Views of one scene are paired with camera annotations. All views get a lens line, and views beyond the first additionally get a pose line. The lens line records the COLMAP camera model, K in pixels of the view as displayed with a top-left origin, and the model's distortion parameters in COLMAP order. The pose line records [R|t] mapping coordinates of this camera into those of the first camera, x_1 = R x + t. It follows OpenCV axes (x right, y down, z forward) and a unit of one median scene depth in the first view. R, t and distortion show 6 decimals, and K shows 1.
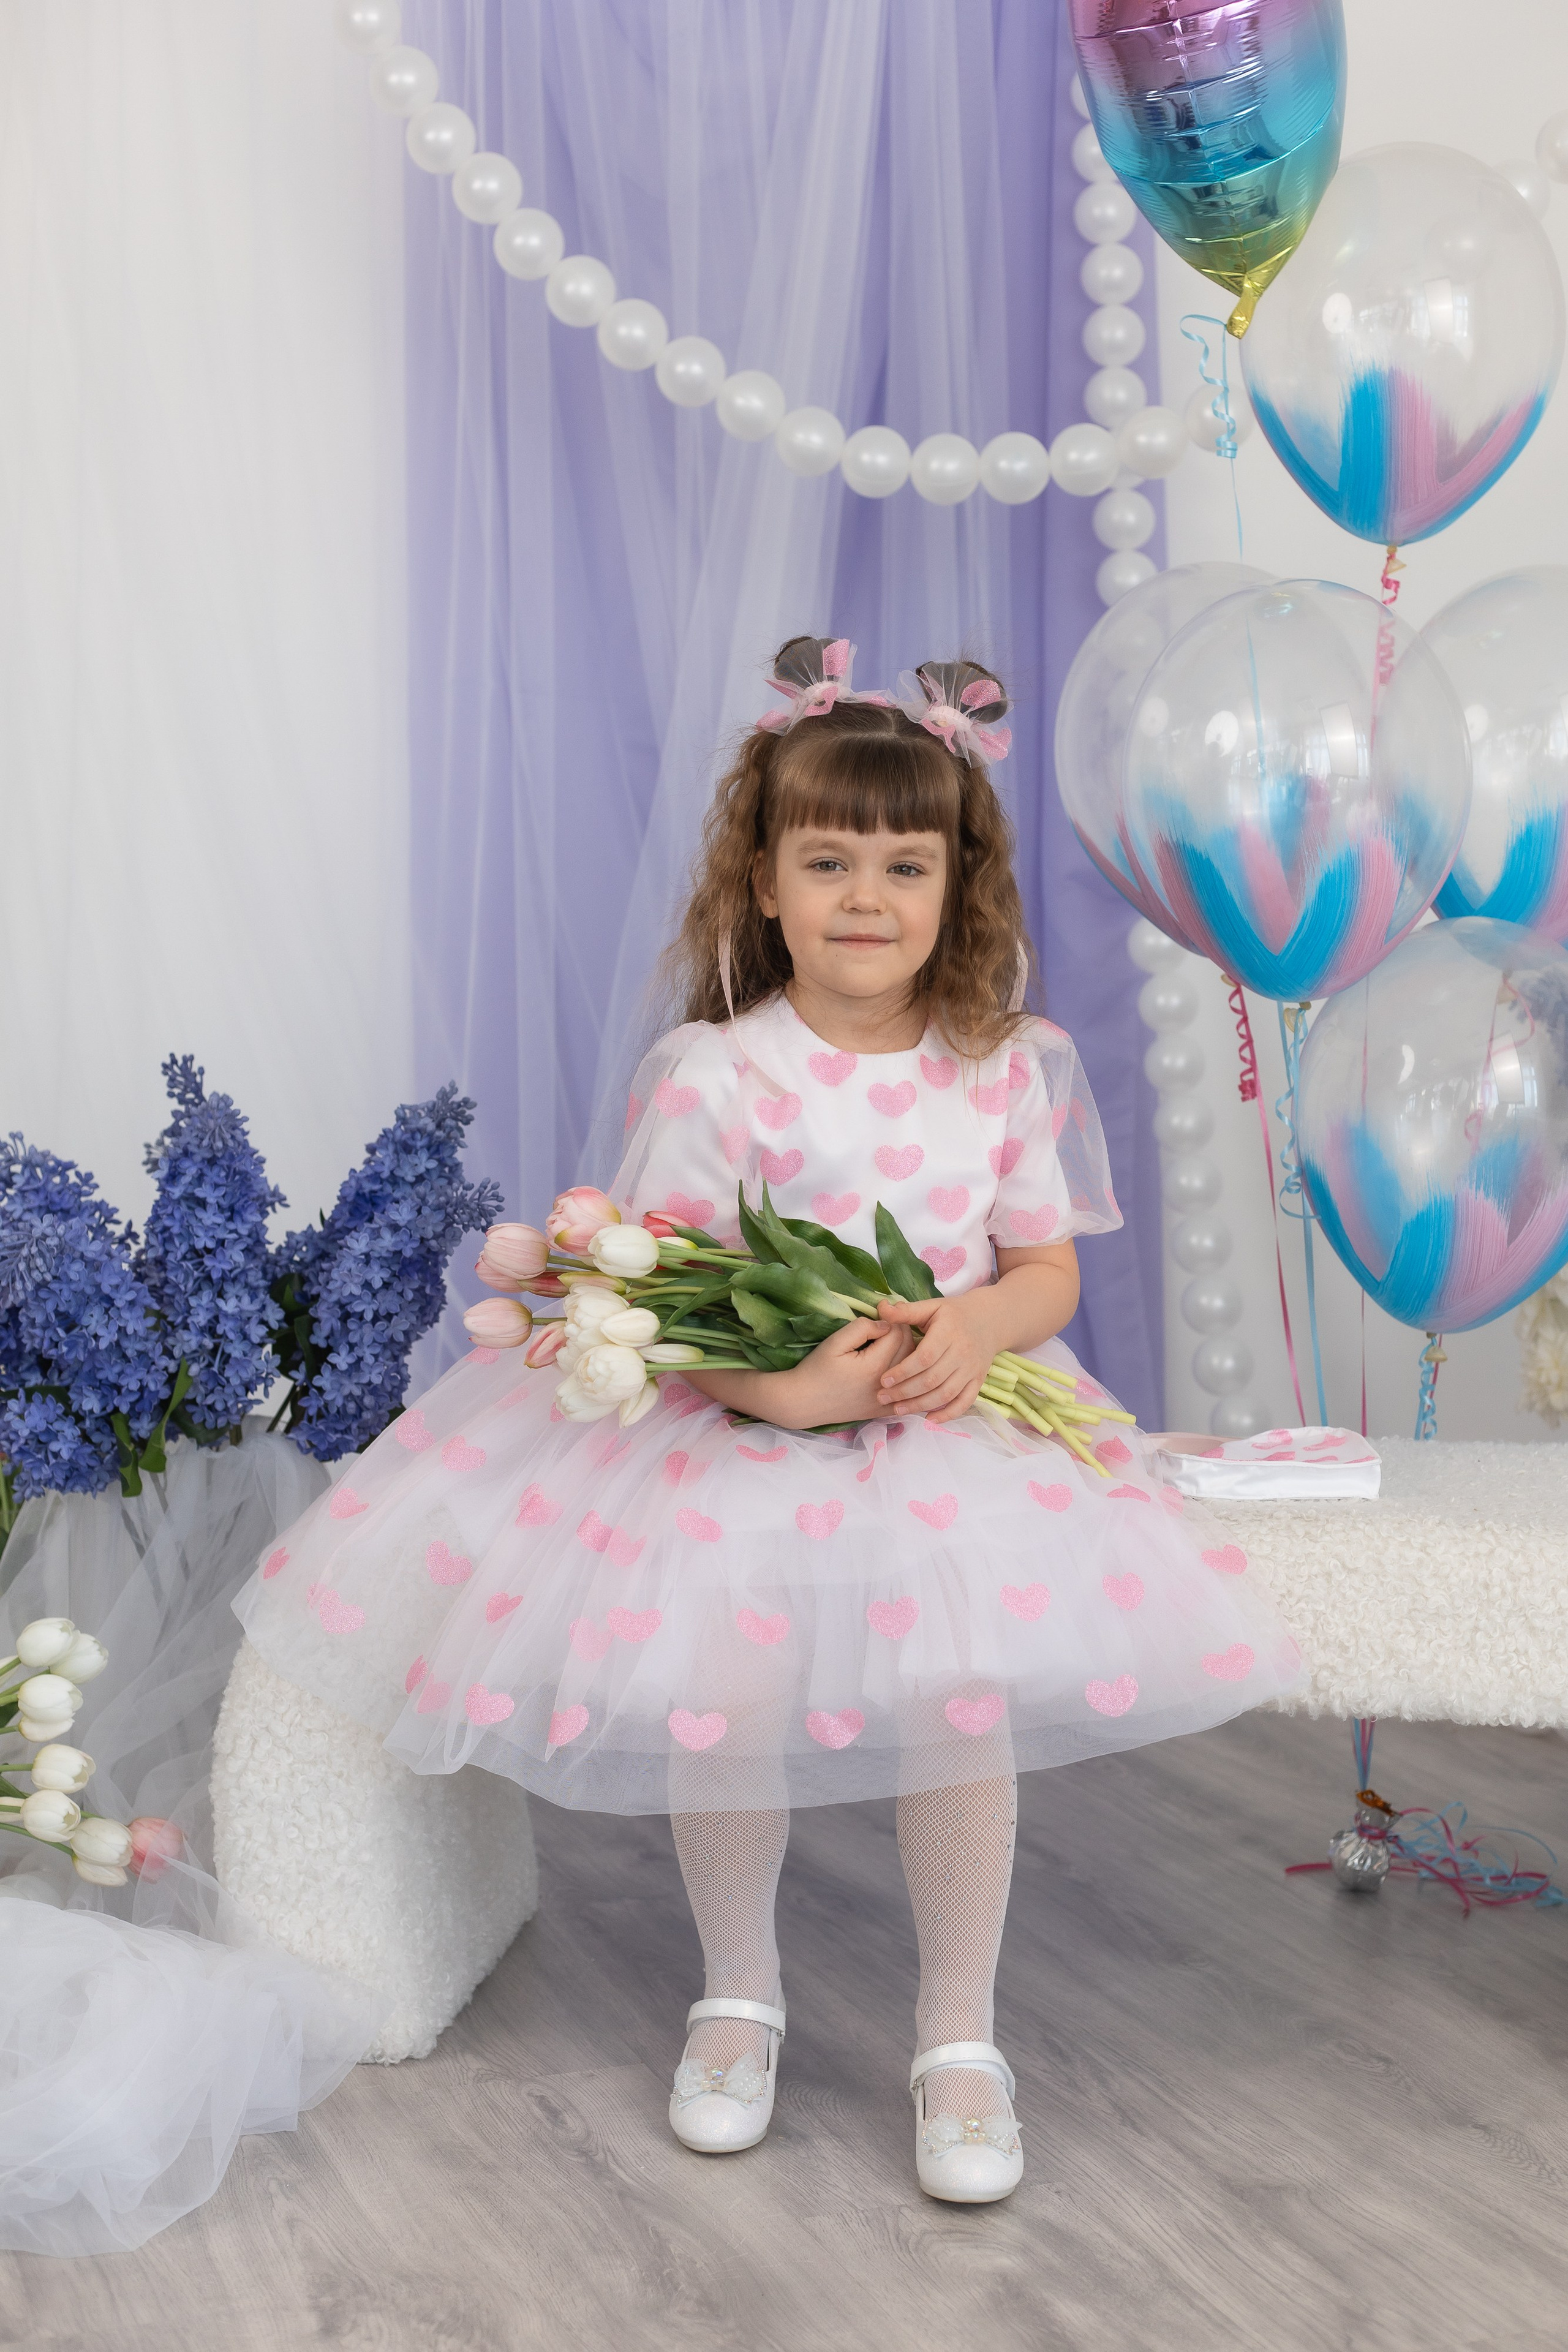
lens RADIAL K [[3493.6, 0, 810.9], [0, 3493.6, 1170.3], [0, 0, 1]] dist [0.061264, -0.206671]
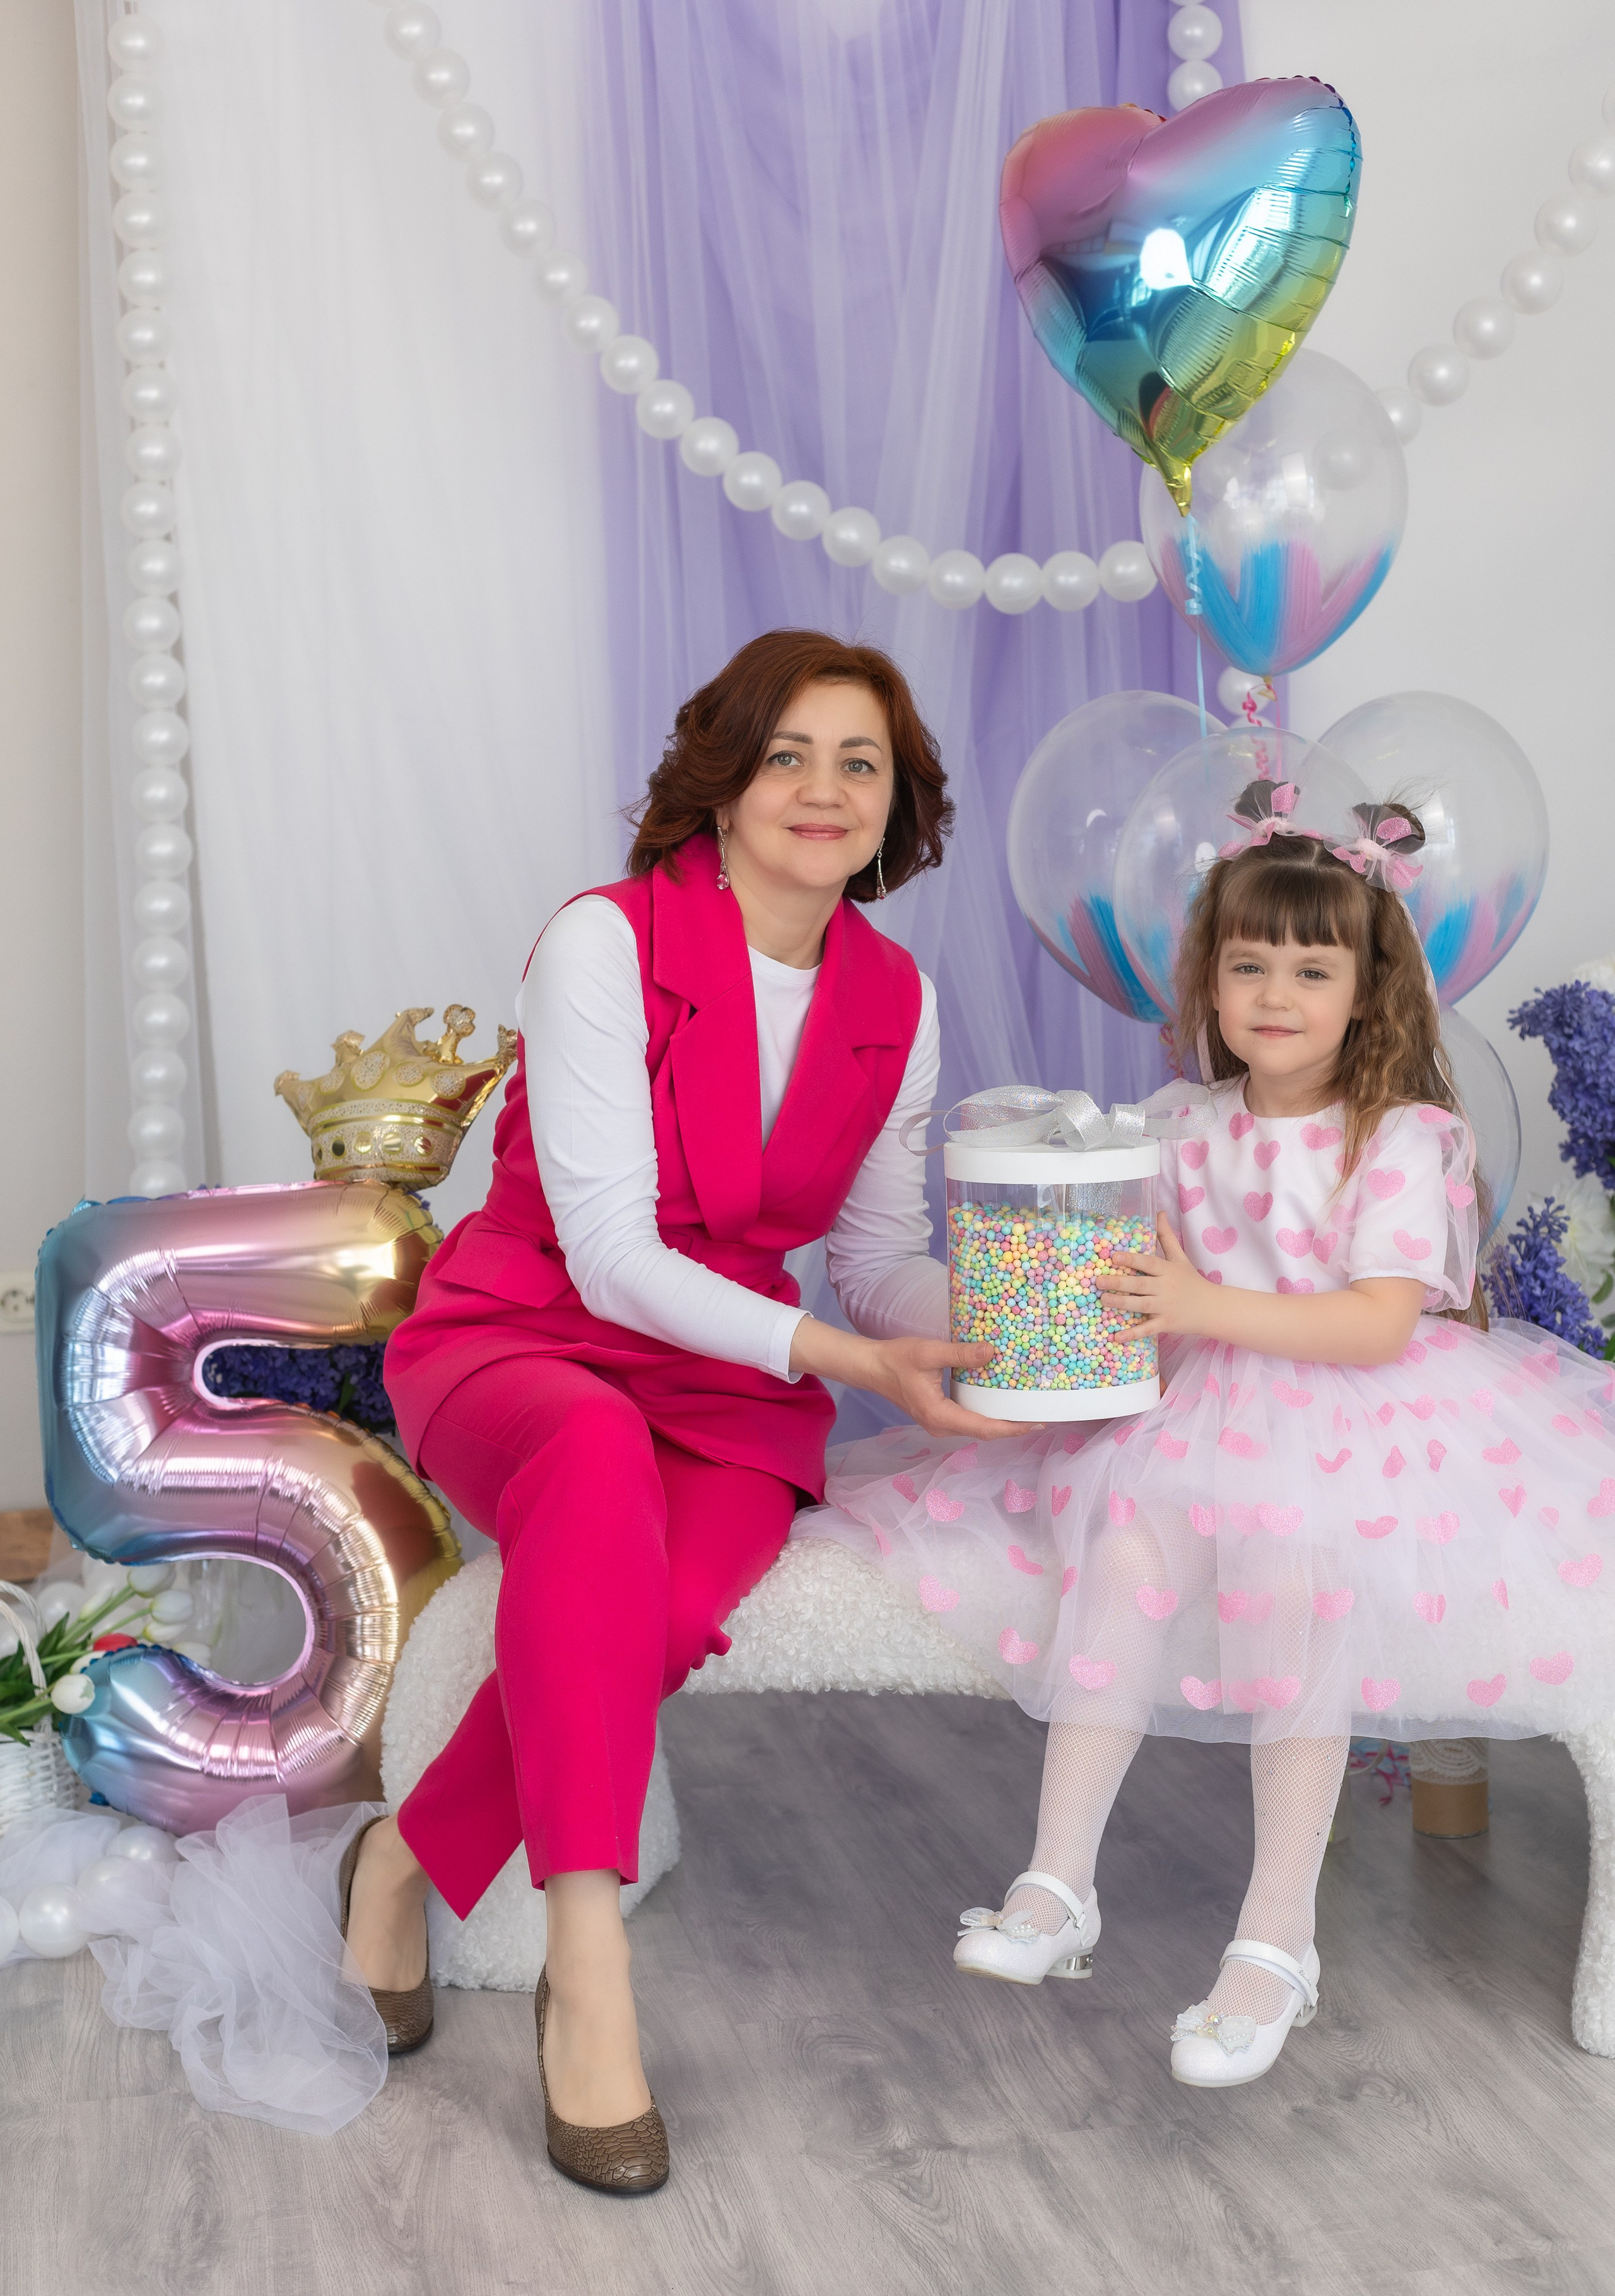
lens RADIAL K [[3695.2, 0, 791.8], [0, 3695.2, 1219.6], [0, 0, 1]] dist [0.043891, -0.082550]
pose [[0.983058, -0.019712, -0.182232, 0.224533], [0.030544, 0.997917, 0.056829, -0.071838], [0.180732, -0.061433, 0.981612, -0.297058]]
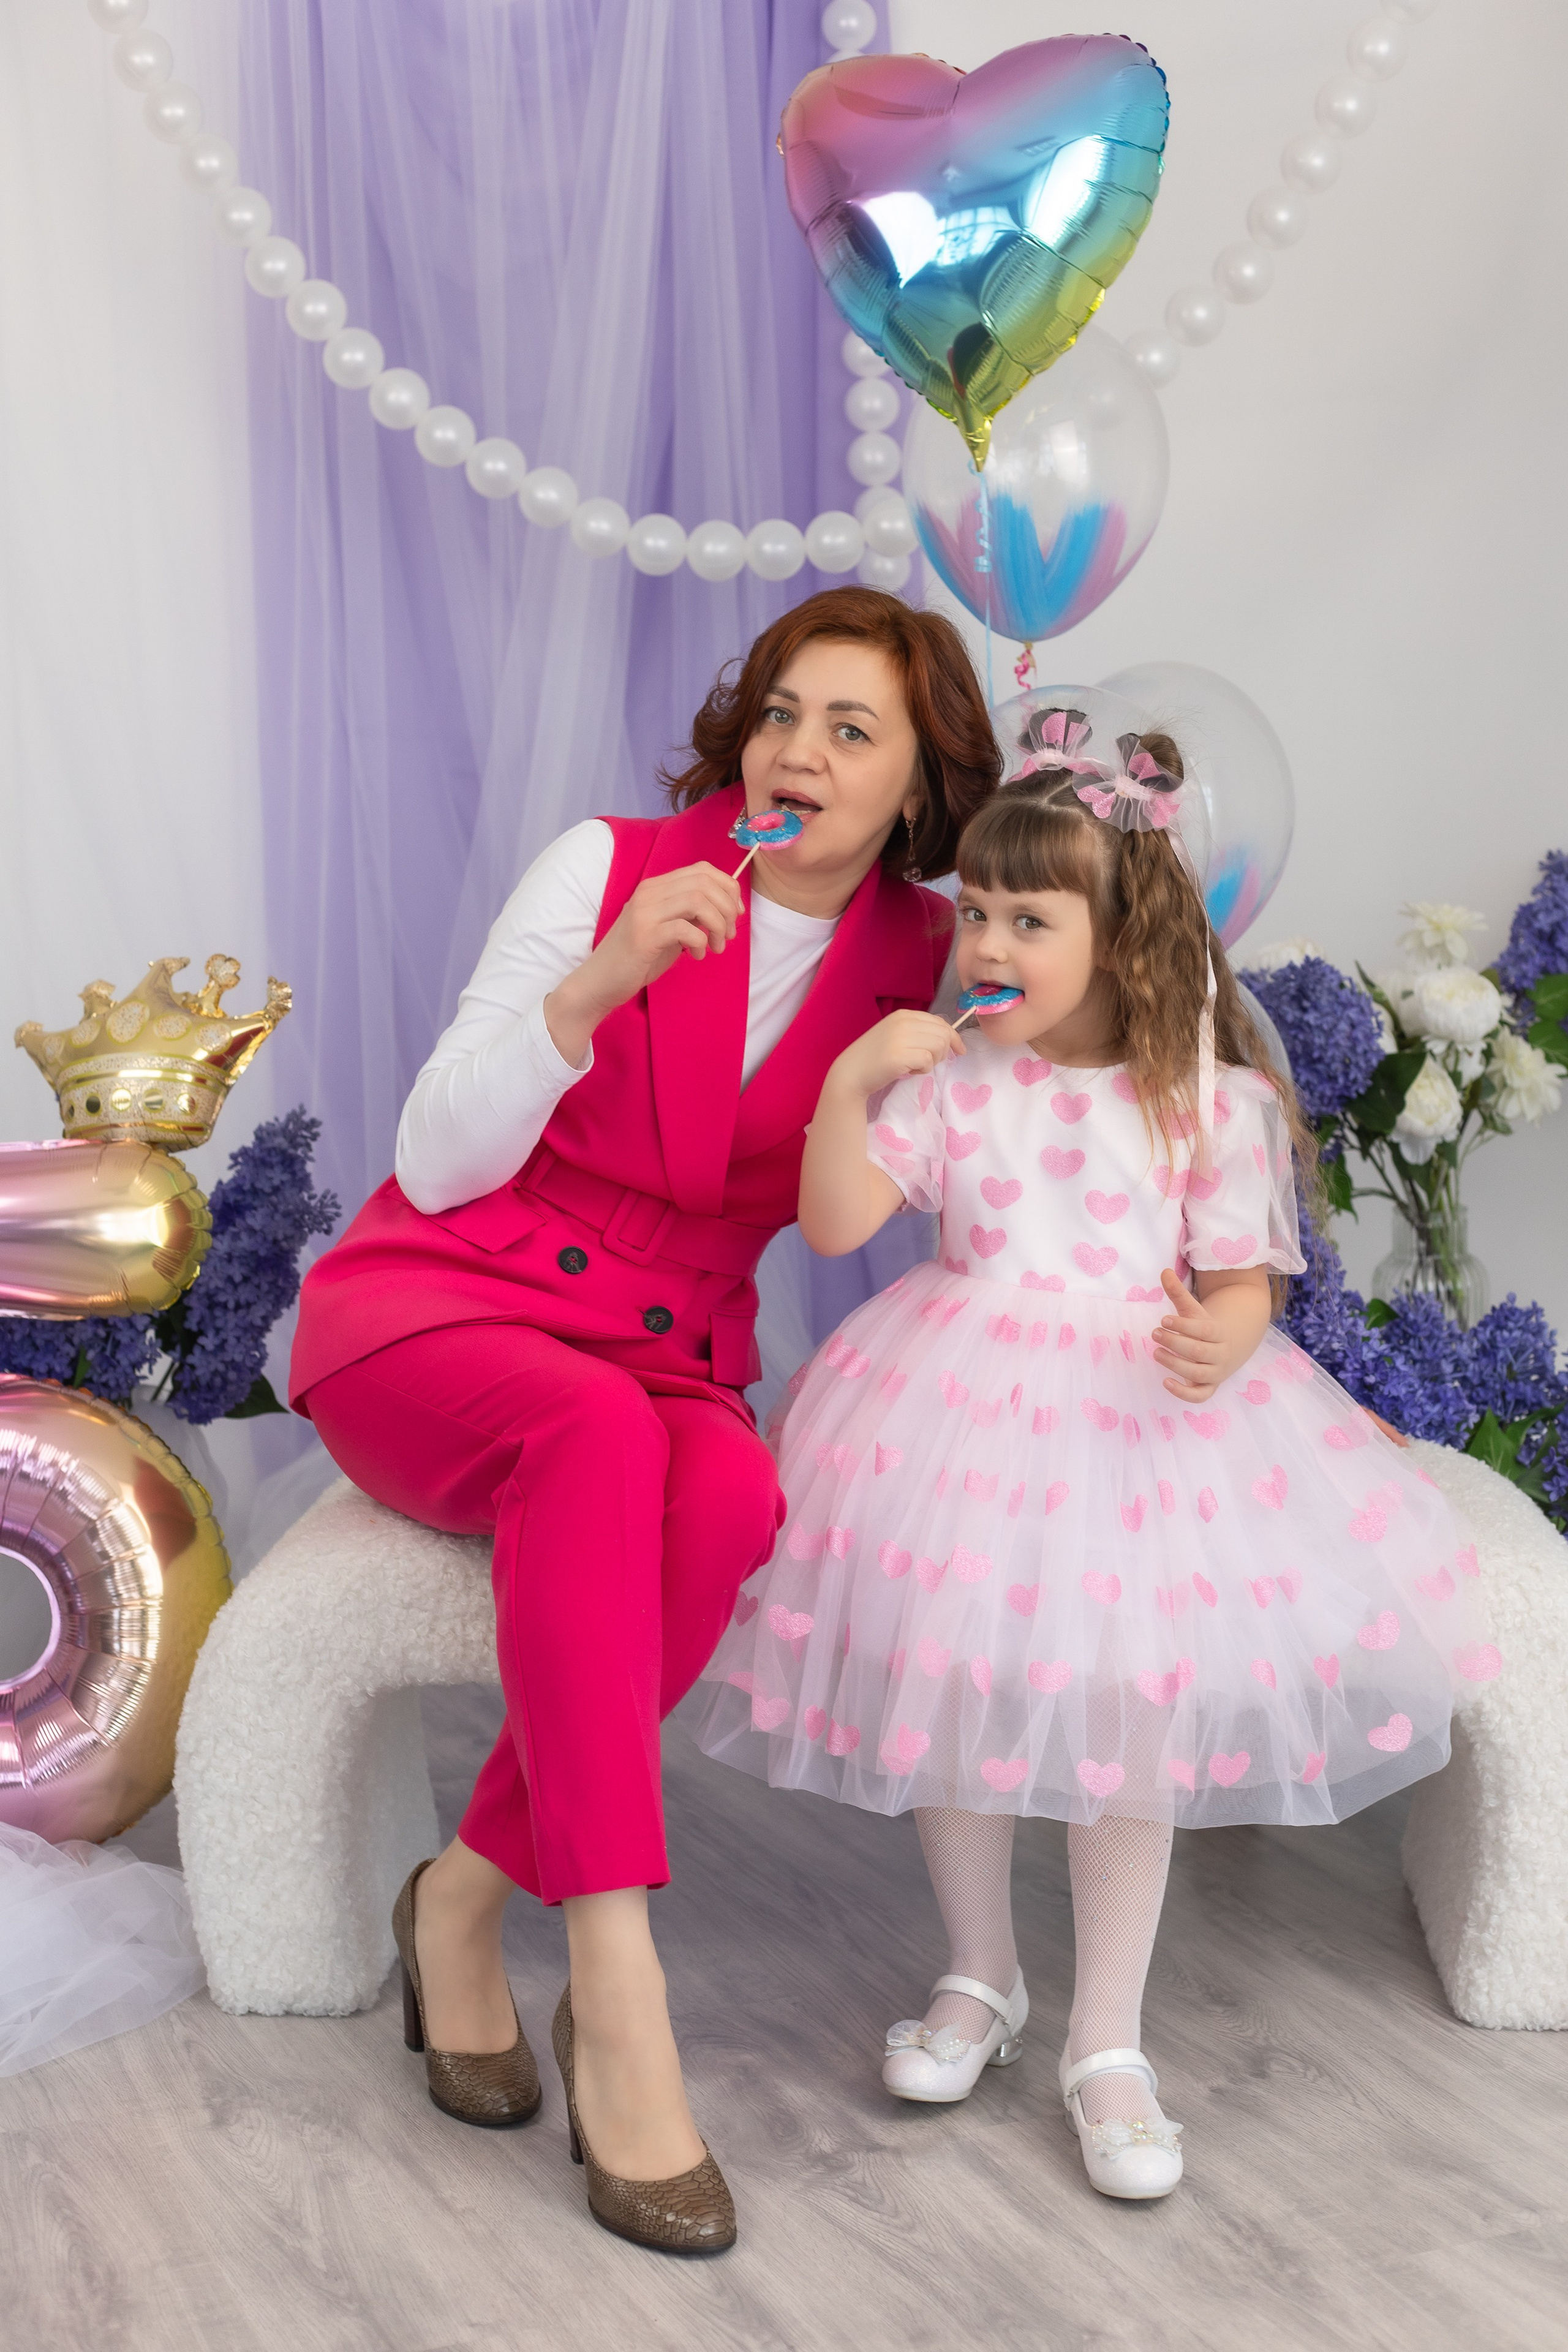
lens RADIAL K [[3489.5, 0, 784.0], [0, 3489.5, 1176.0], [0, 0, 1]] dist [0.013333, 0.027855]
pose [[0.999471, -0.018145, 0.026997, 0.030650], [0.016984, 0.998947, 0.042618, -0.050105], [-0.027742, -0.042137, 0.998727, -0.201597]]
